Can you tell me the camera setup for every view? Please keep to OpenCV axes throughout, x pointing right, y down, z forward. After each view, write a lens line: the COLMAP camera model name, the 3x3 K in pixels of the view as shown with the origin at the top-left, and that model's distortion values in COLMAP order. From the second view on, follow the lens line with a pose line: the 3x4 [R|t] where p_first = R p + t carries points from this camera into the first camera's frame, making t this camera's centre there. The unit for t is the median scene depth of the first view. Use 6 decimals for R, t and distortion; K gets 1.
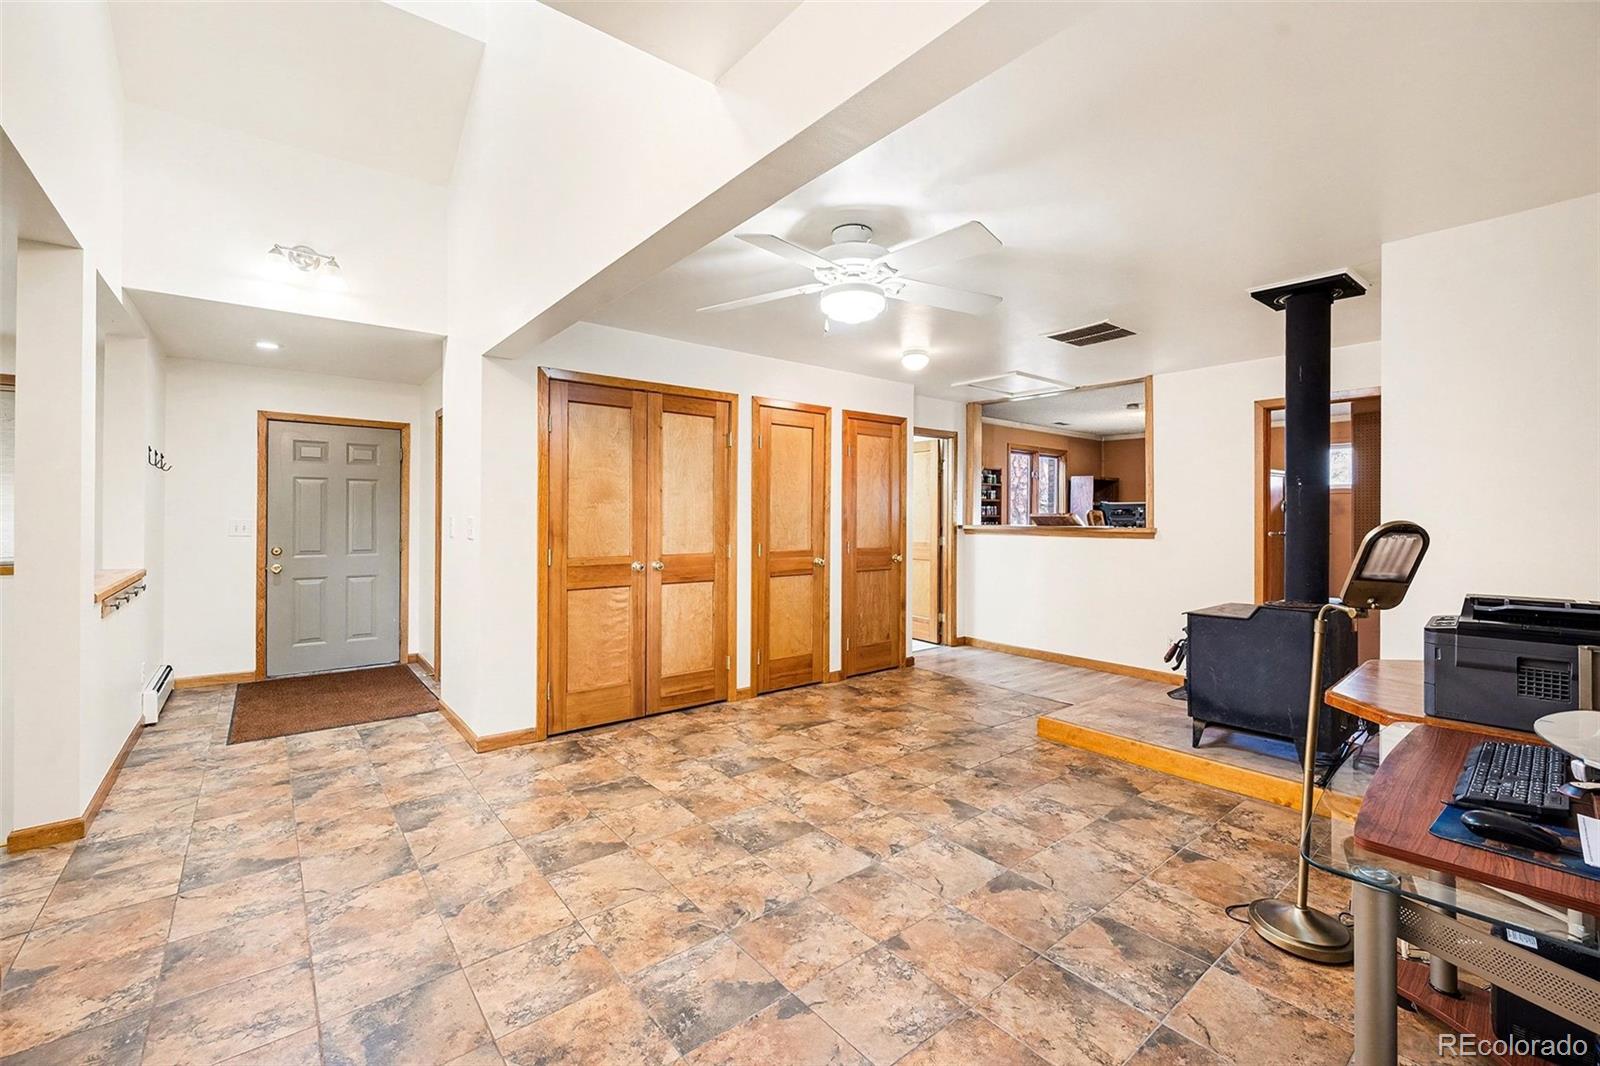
lens RADIAL K [[668.1, 0, 801.7], [0, 668.1, 520.9], [0, 0, 1]] dist [-0.000293, -0.000219]
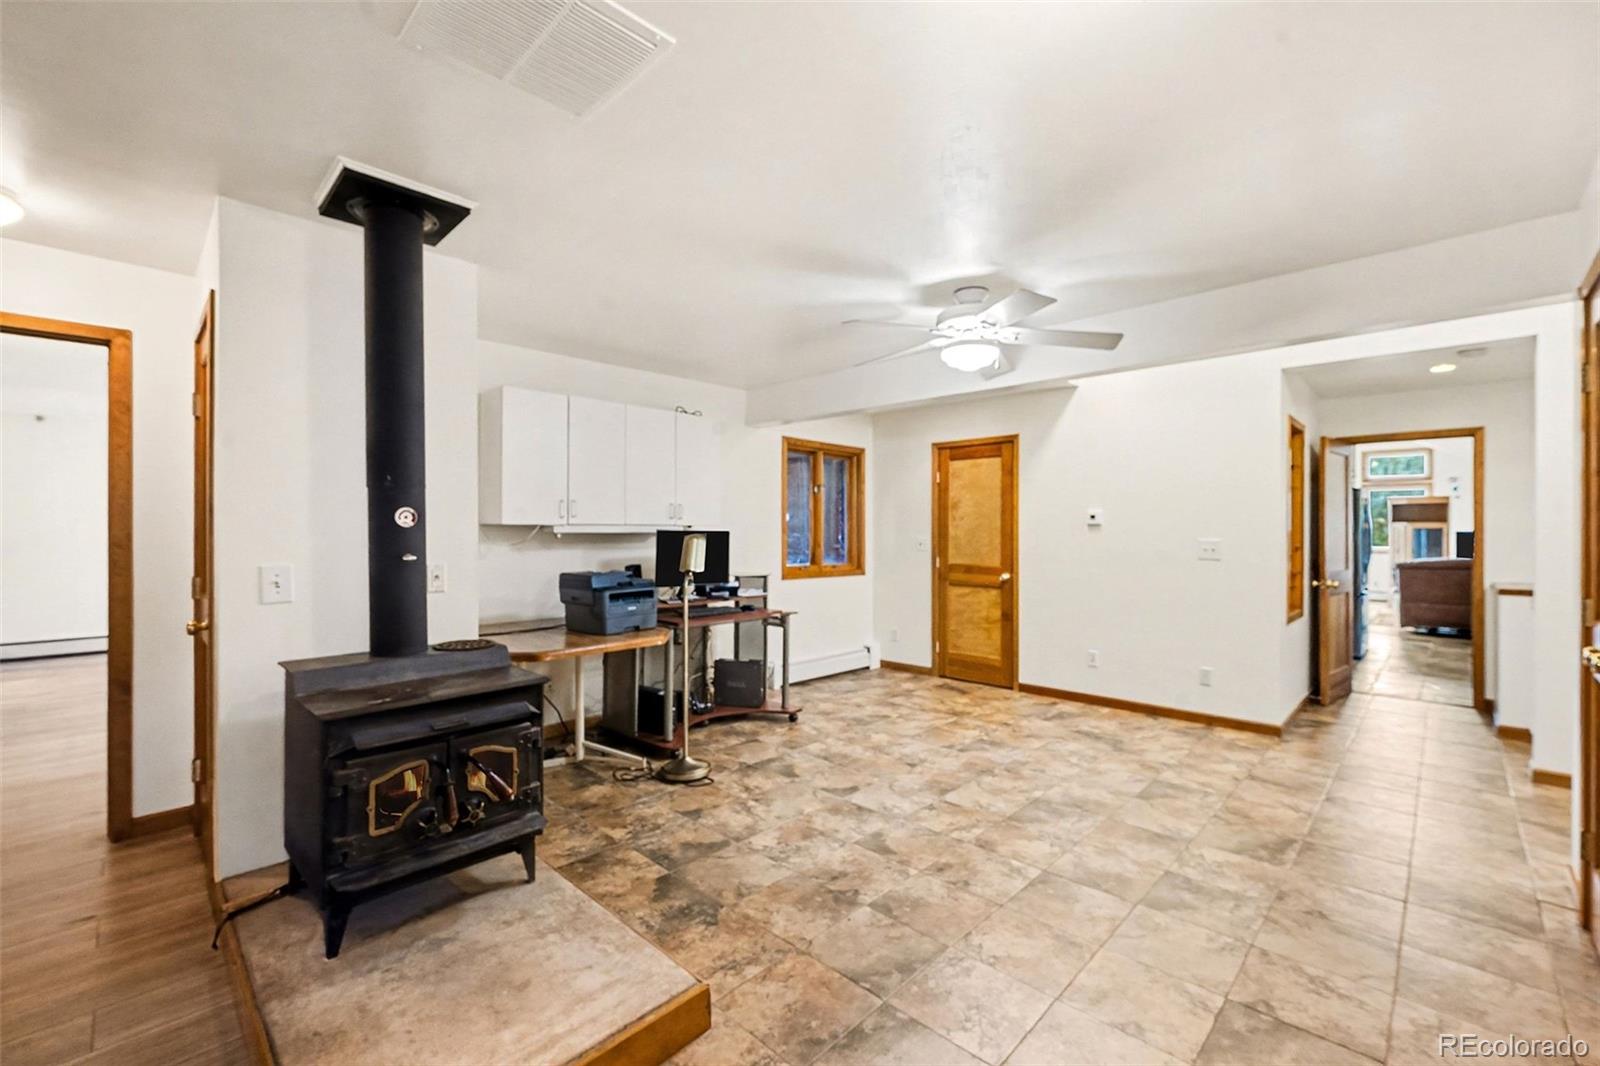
lens RADIAL K [[668.1, 0, 798.0], [0, 668.1, 528.7], [0, 0, 1]] dist [-0.000293, -0.000219]
pose [[-0.993246, -0.007052, -0.115817, 0.492141], [-0.007849, 0.999949, 0.006429, -0.020345], [0.115765, 0.007294, -0.993250, 2.043713]]
